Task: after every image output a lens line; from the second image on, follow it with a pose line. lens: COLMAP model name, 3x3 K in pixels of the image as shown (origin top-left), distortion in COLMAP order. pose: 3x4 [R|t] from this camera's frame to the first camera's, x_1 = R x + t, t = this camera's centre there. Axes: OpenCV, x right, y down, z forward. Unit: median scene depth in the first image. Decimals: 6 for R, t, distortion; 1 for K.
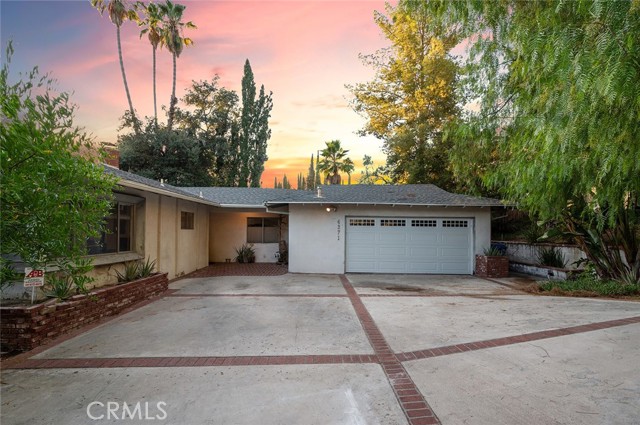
lens RADIAL K [[293.9, 0, 320.6], [0, 293.9, 226.6], [0, 0, 1]] dist [0.000147, -0.000186]
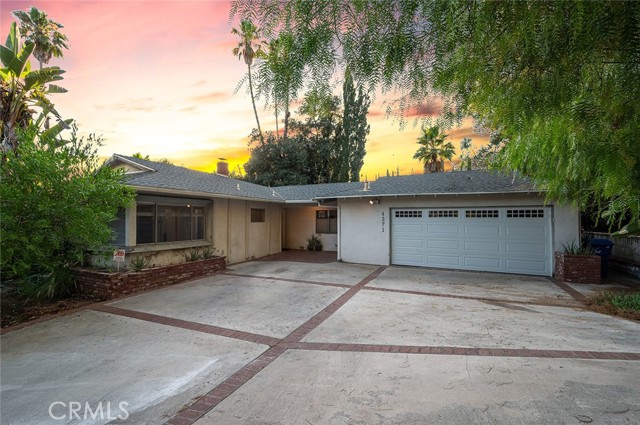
lens RADIAL K [[279.8, 0, 320.0], [0, 279.8, 212.5], [0, 0, 1]] dist [0.001436, -0.000005]
pose [[0.900018, -0.020073, -0.435391, 0.266356], [0.016028, 0.999788, -0.012961, -0.011260], [0.435559, 0.004687, 0.900148, 0.032549]]
